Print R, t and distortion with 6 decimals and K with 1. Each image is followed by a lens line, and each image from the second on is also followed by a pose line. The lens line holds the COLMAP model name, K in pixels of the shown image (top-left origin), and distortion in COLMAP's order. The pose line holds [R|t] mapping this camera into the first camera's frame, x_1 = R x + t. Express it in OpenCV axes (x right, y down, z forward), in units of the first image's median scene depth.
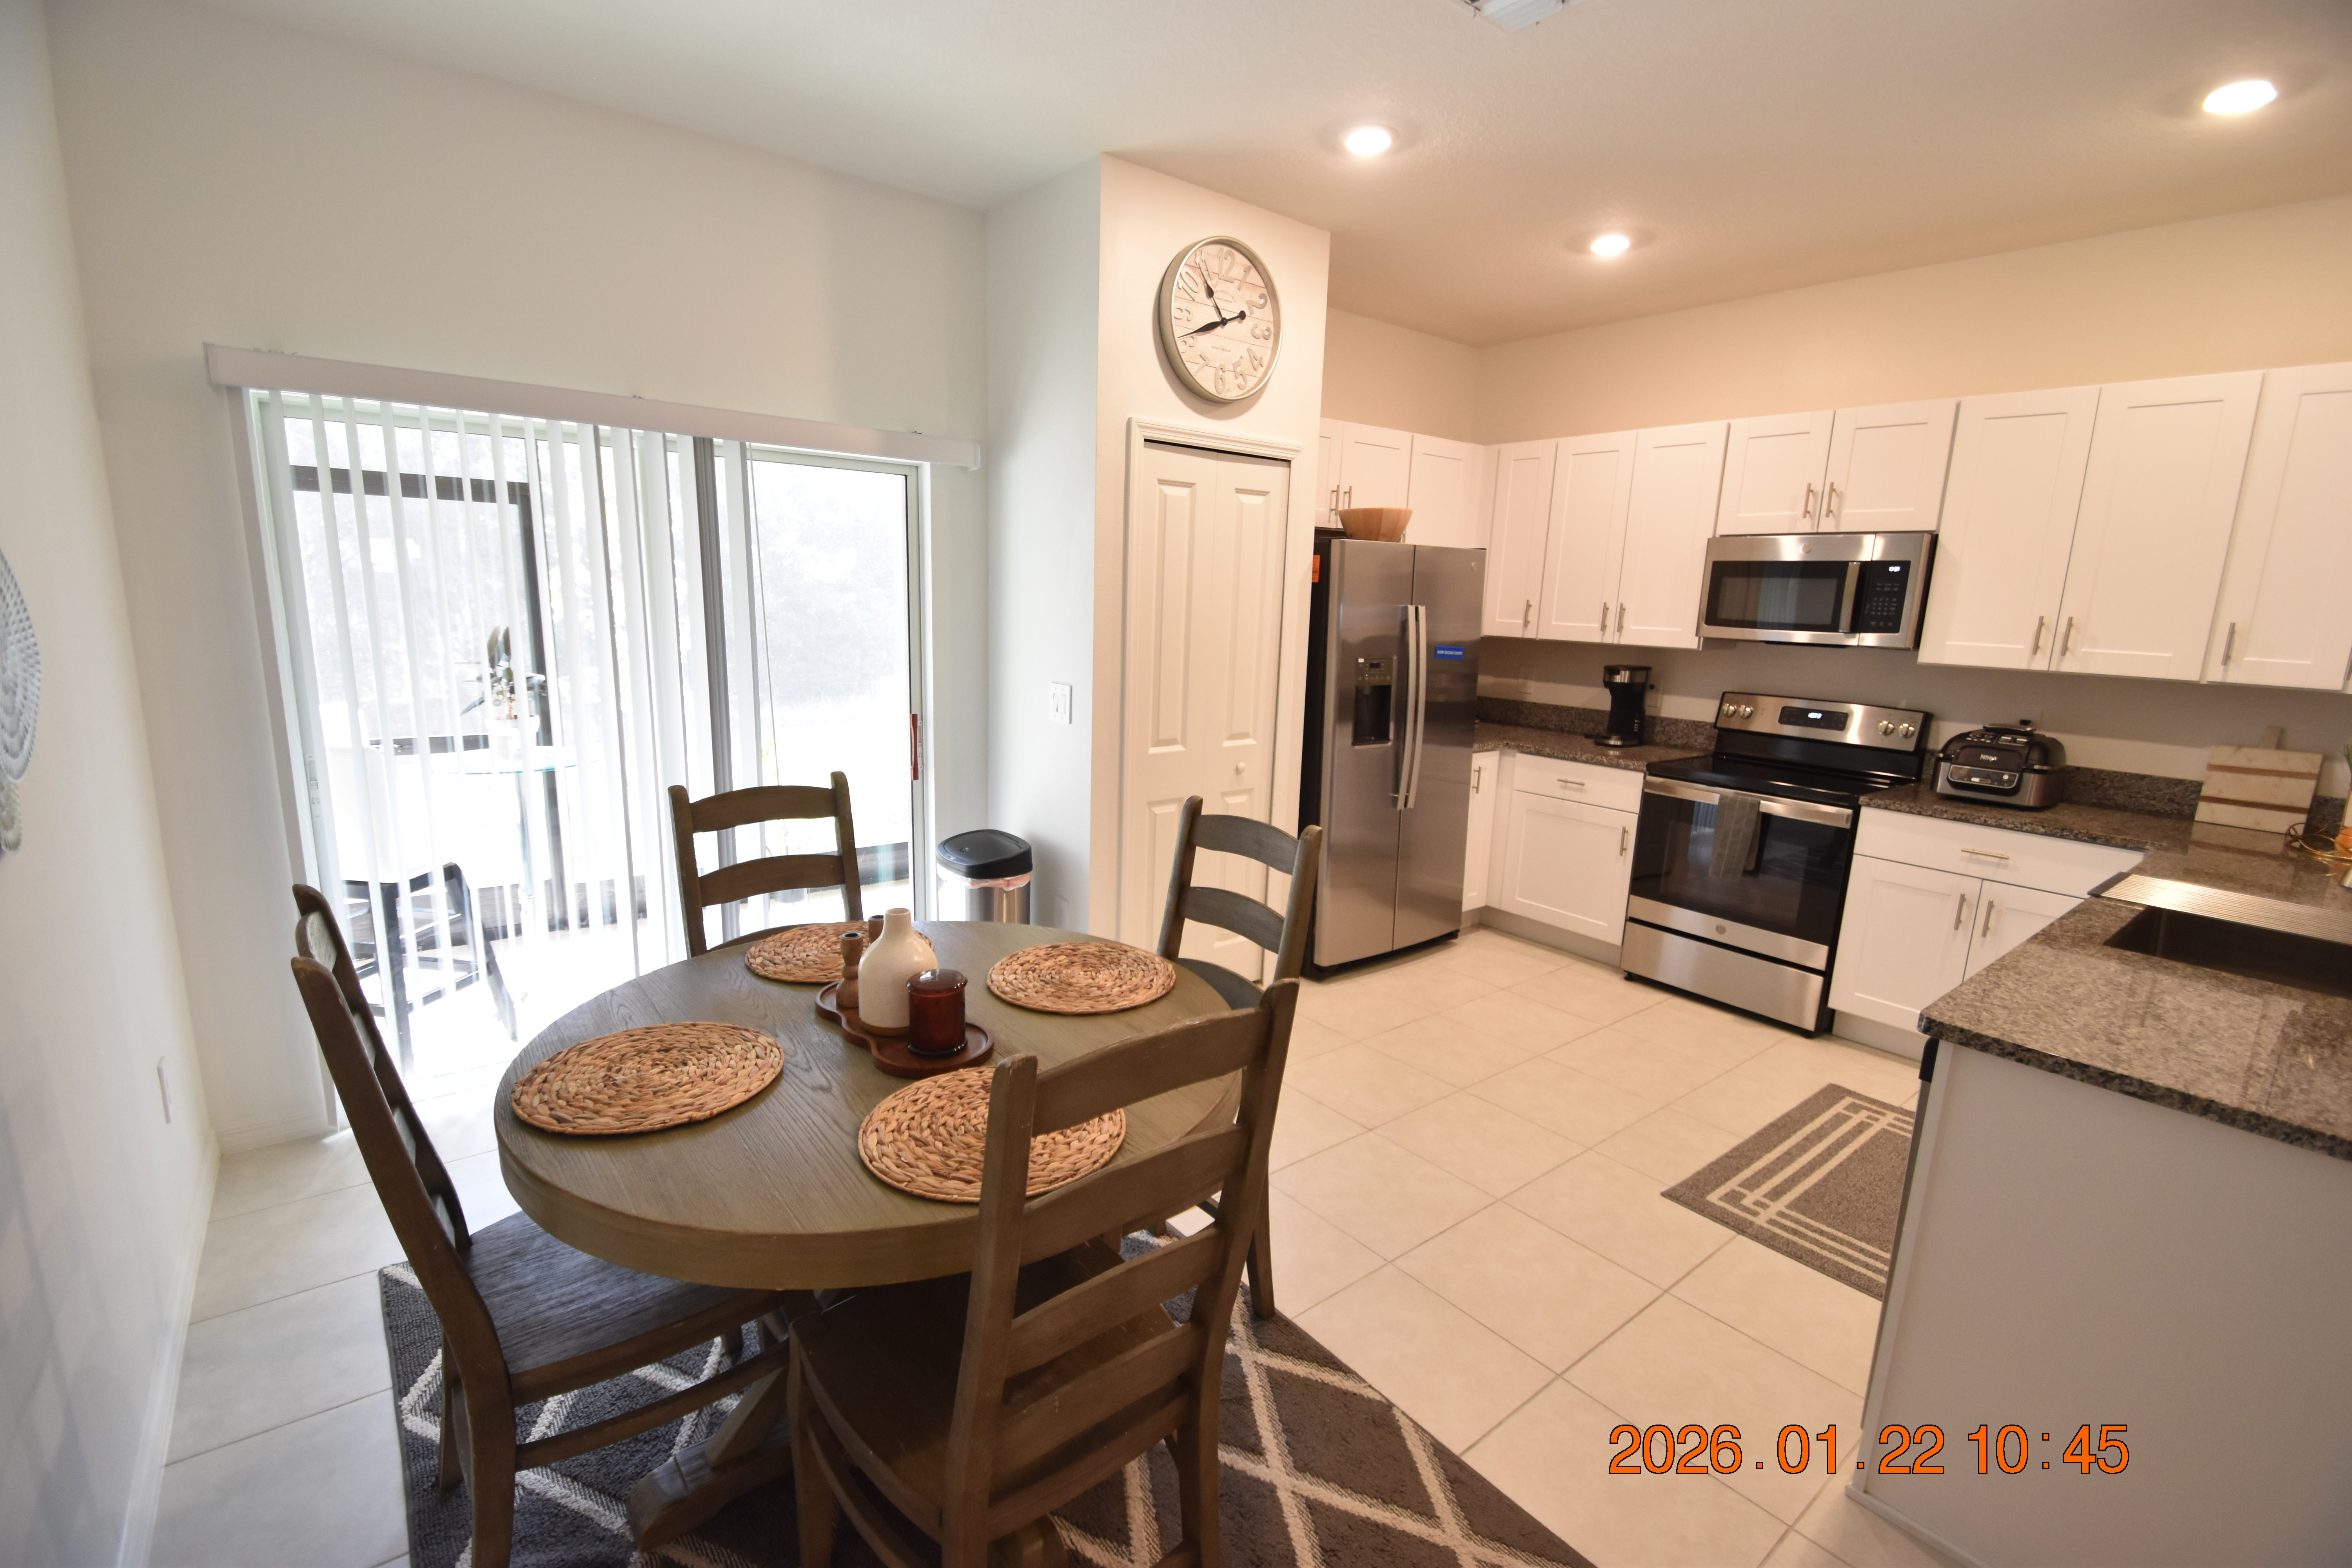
lens RADIAL K [[1030.8, 0, 1175.8], [0, 1030.8, 794.3], [0, 0, 1]] dist [0.005571, -0.009458]
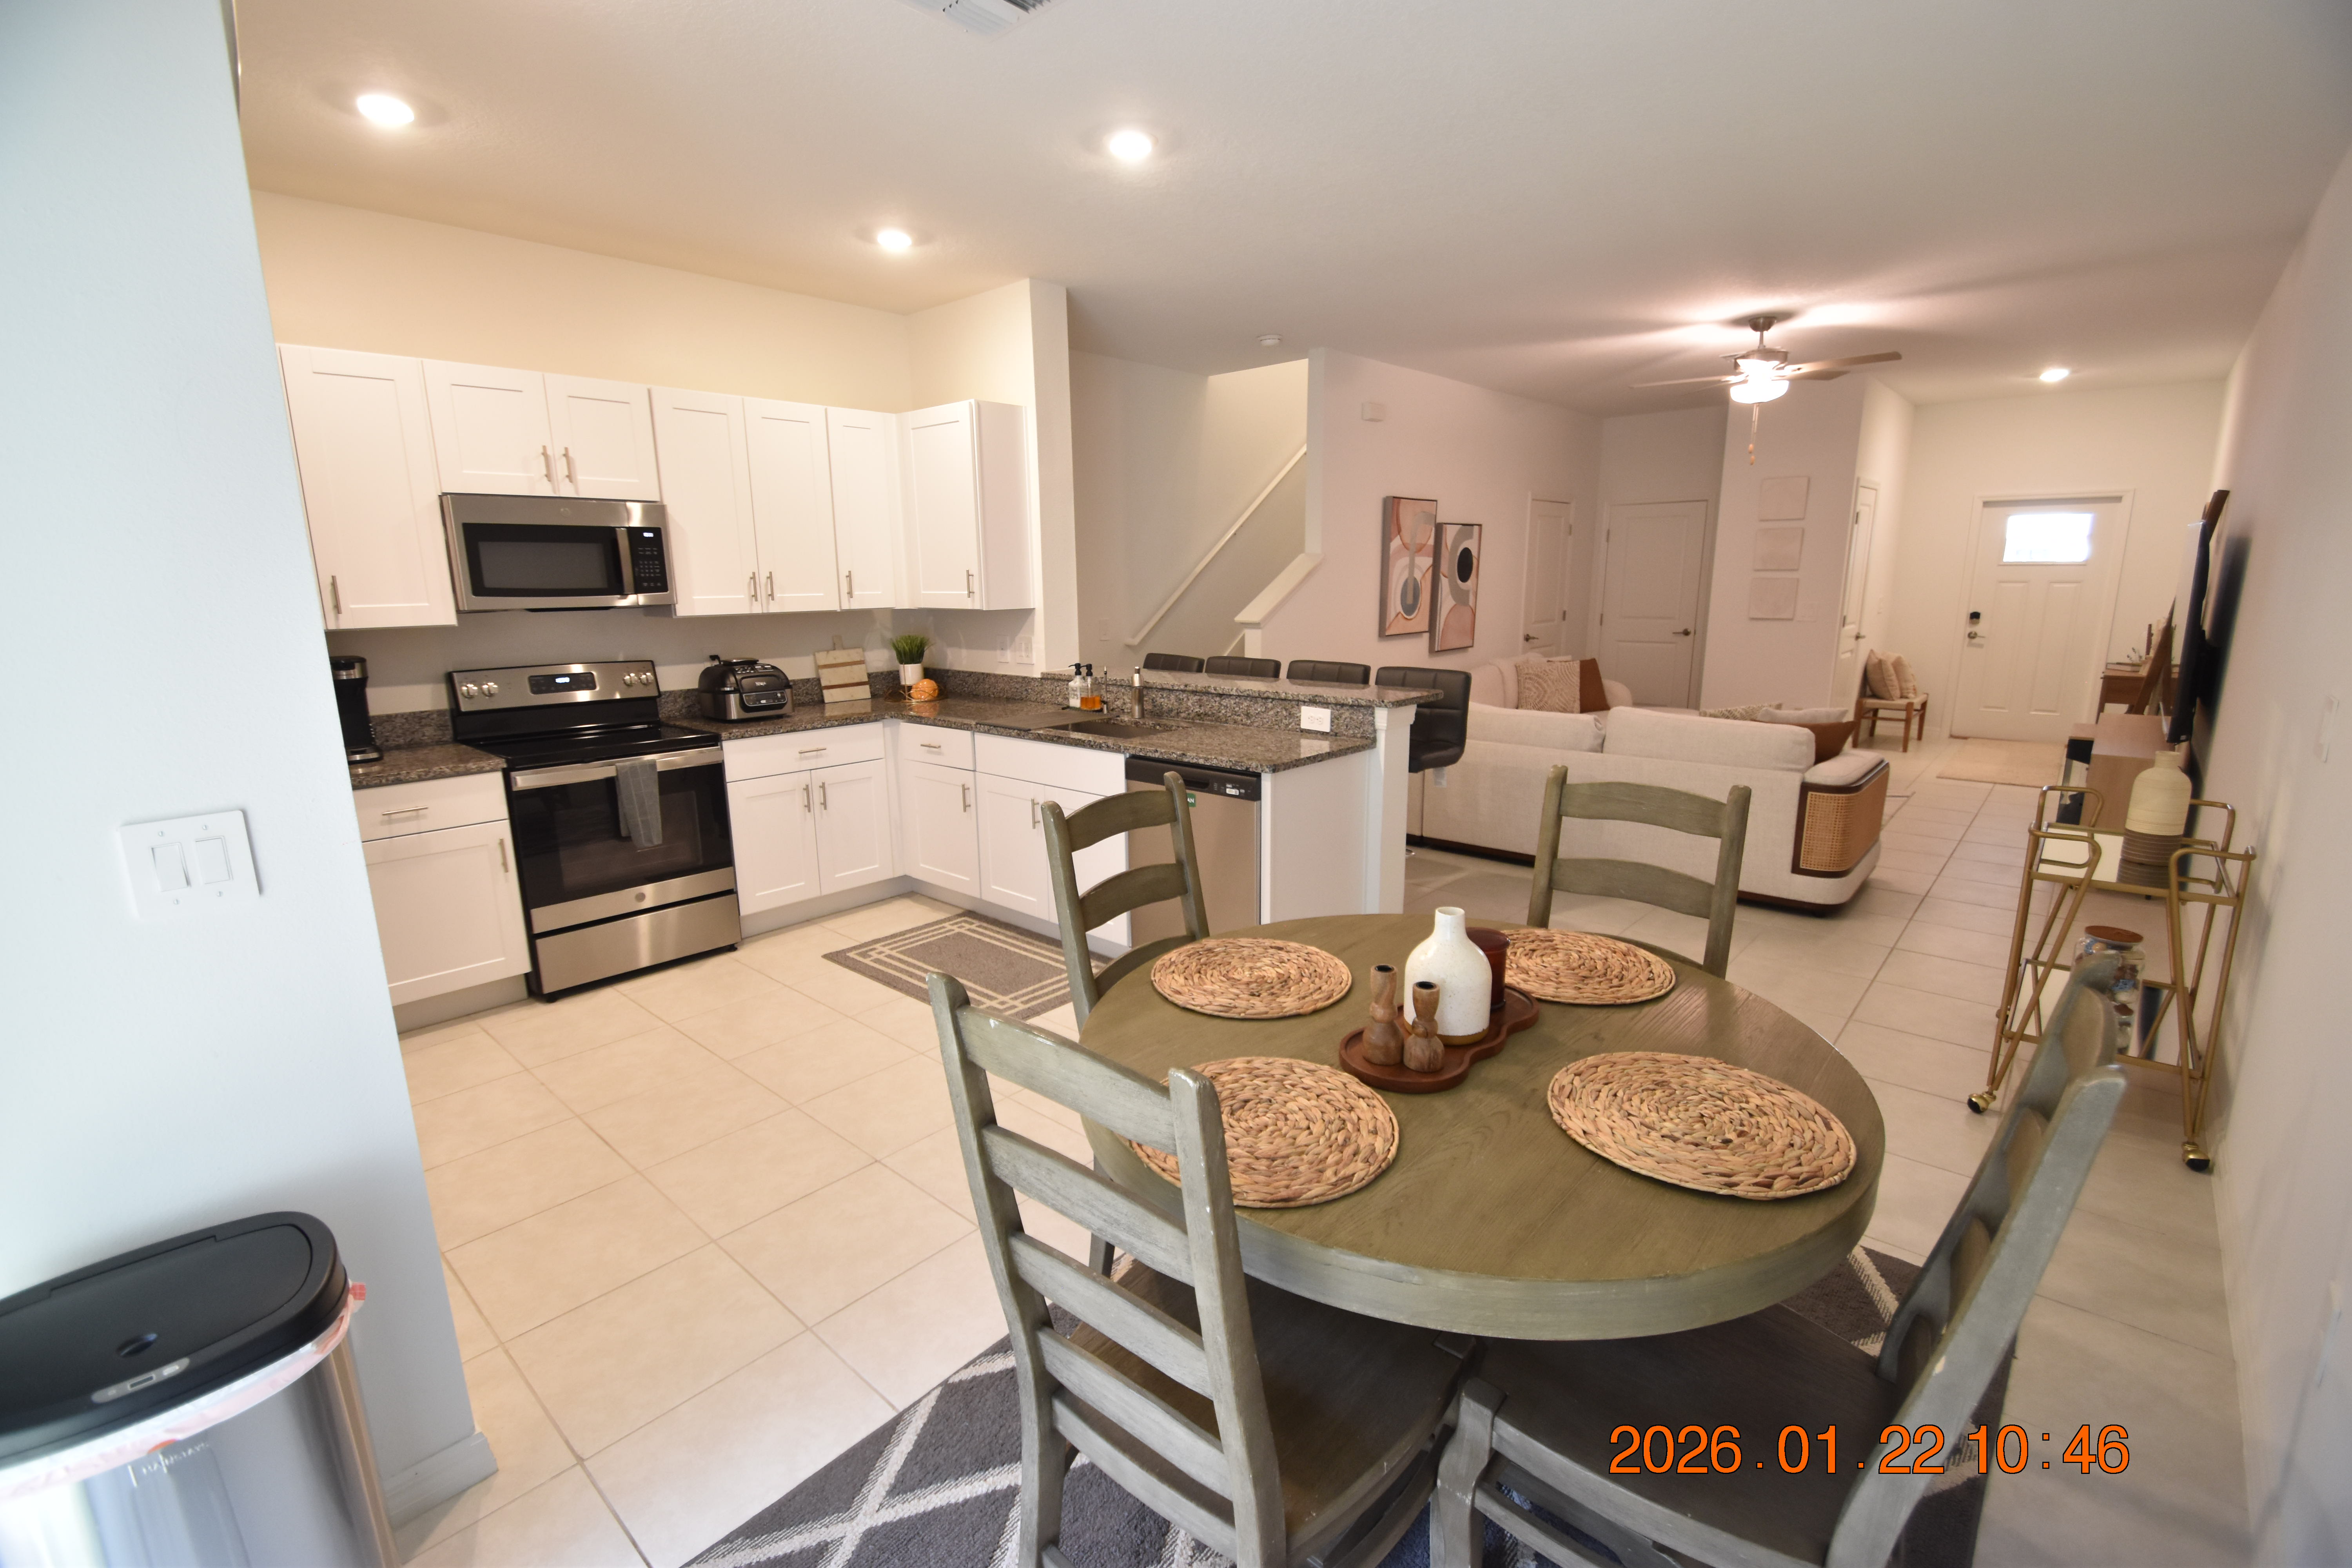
lens RADIAL K [[1030.8, 0, 1166.3], [0, 1030.8, 805.4], [0, 0, 1]] dist [0.005571, -0.009458]
pose [[-0.154509, -0.248460, 0.956240, -0.547491], [0.198243, 0.940382, 0.276372, -0.143975], [-0.967898, 0.232270, -0.096042, 0.647545]]
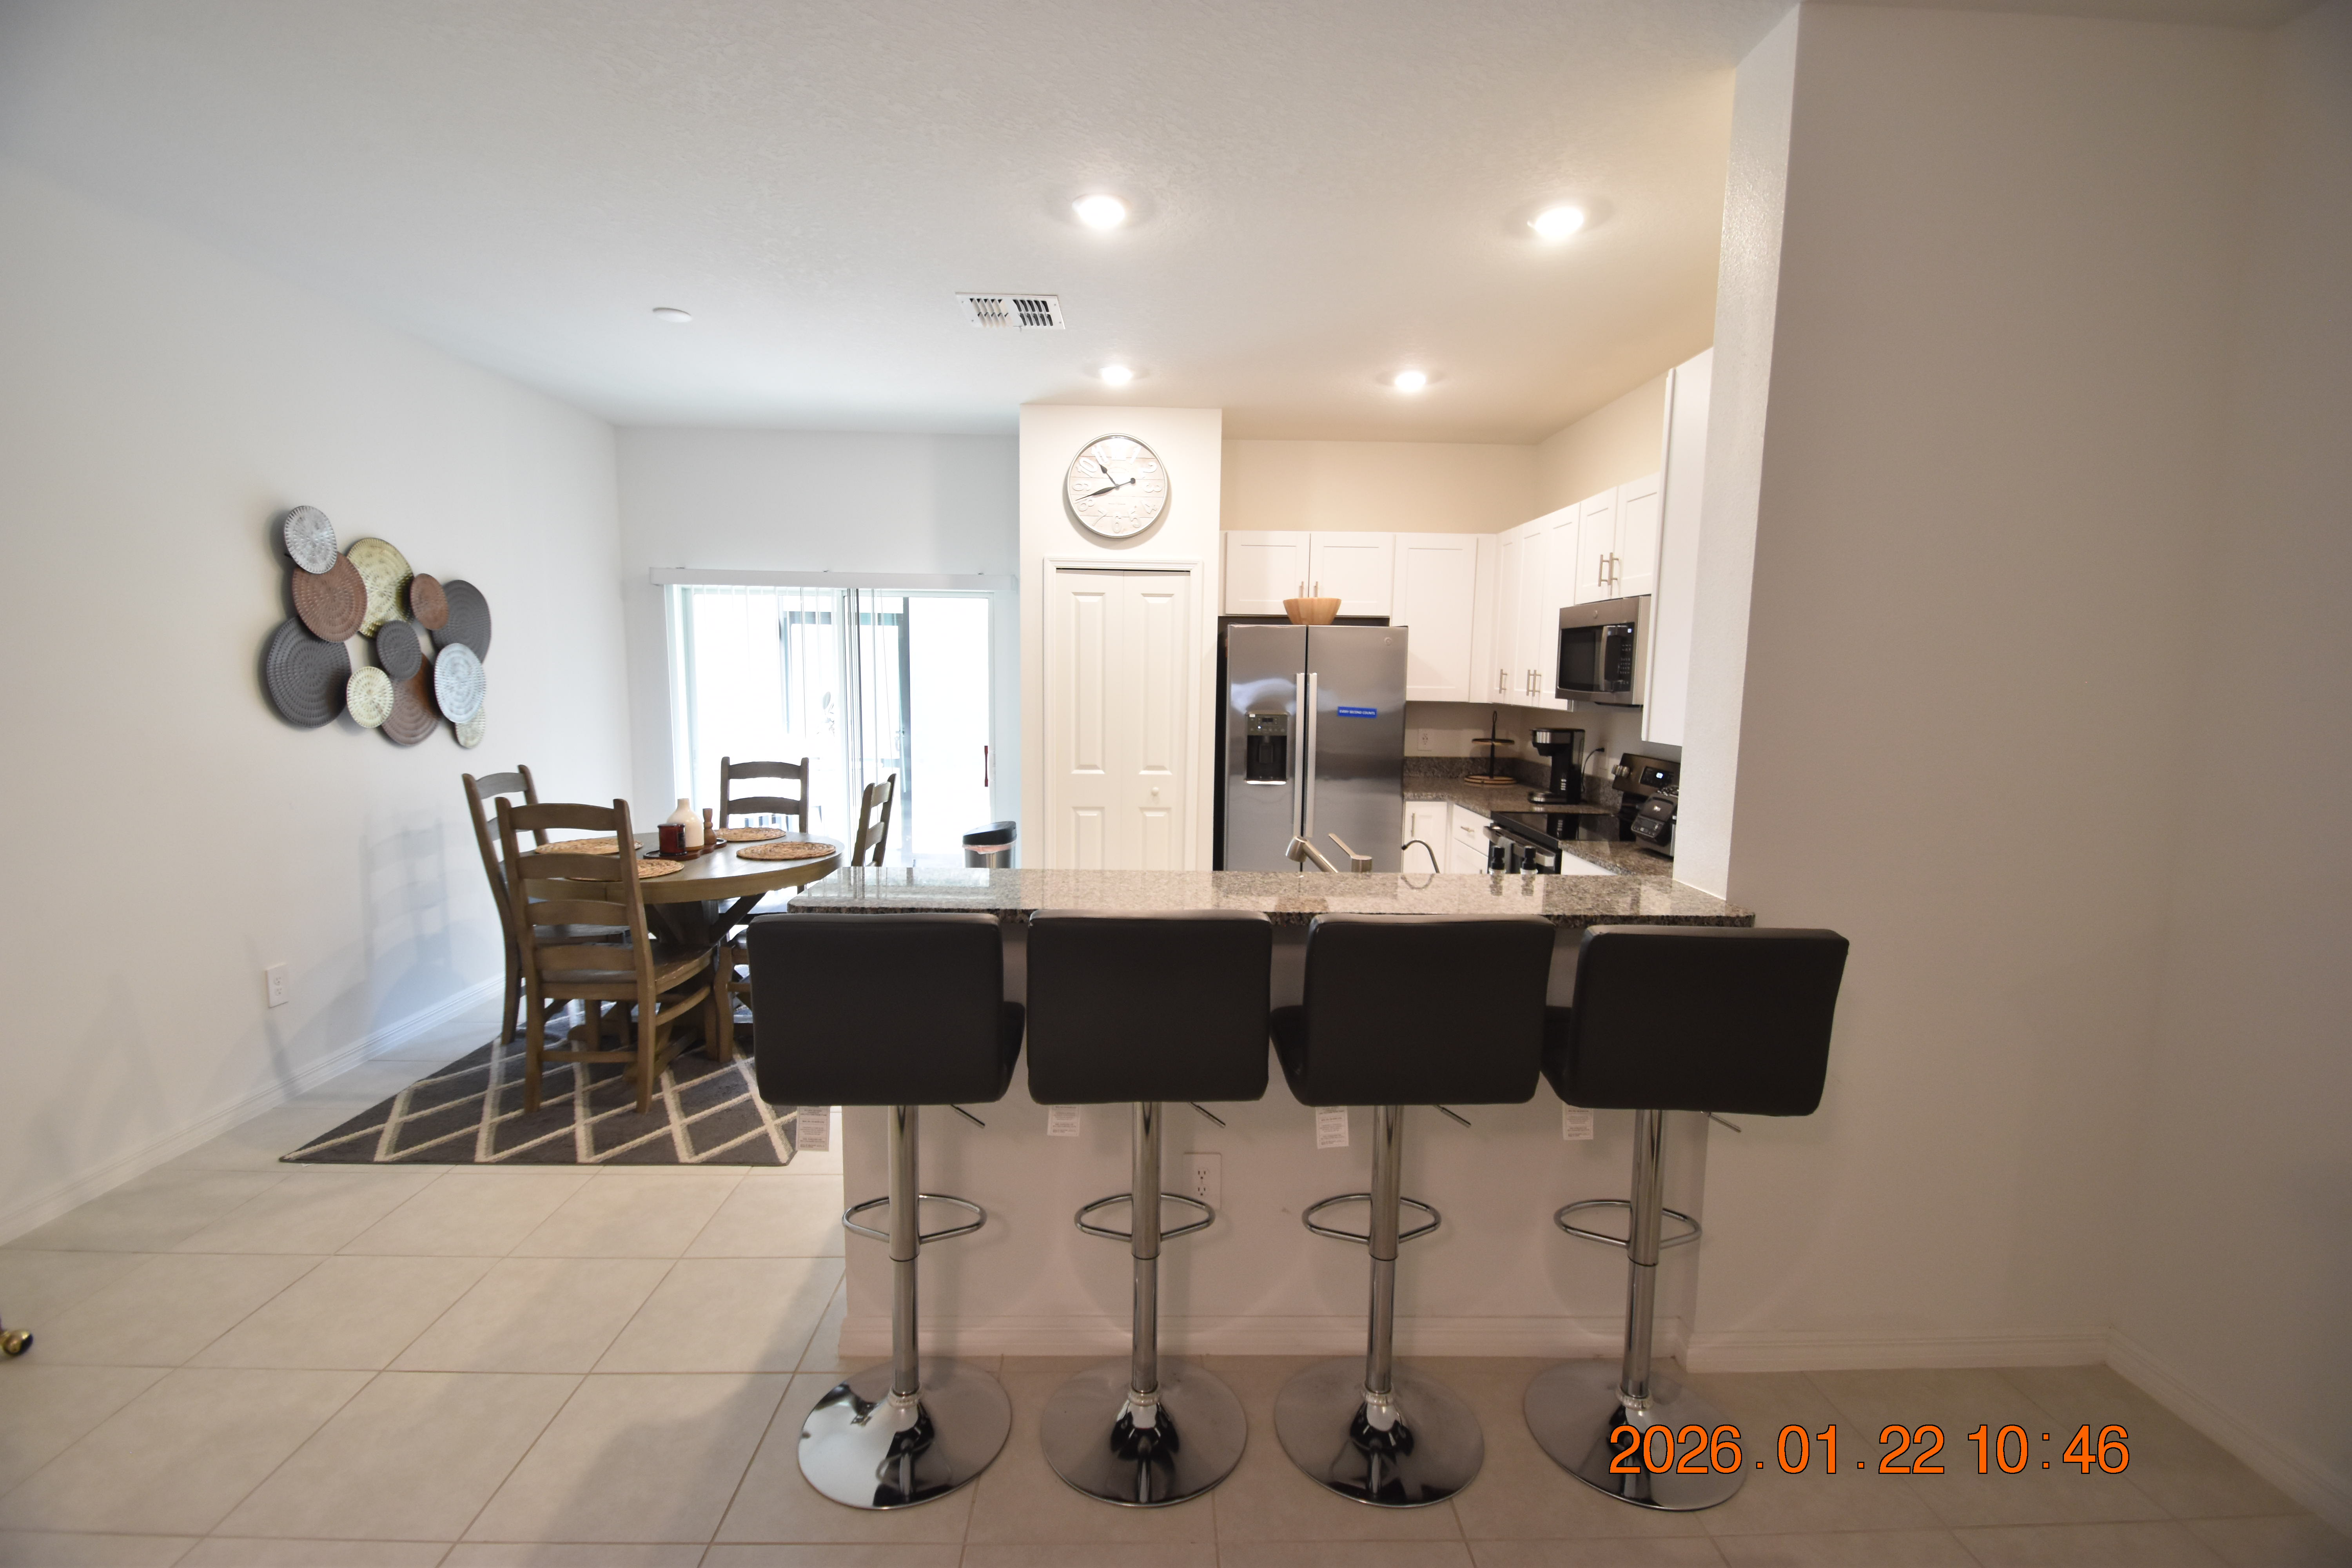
lens RADIAL K [[1030.8, 0, 1173.1], [0, 1030.8, 793.4], [0, 0, 1]] dist [0.005571, -0.009458]
pose [[0.800239, 0.053998, -0.597245, 0.943543], [-0.106893, 0.992832, -0.053461, 0.051063], [0.590078, 0.106623, 0.800275, -0.093755]]
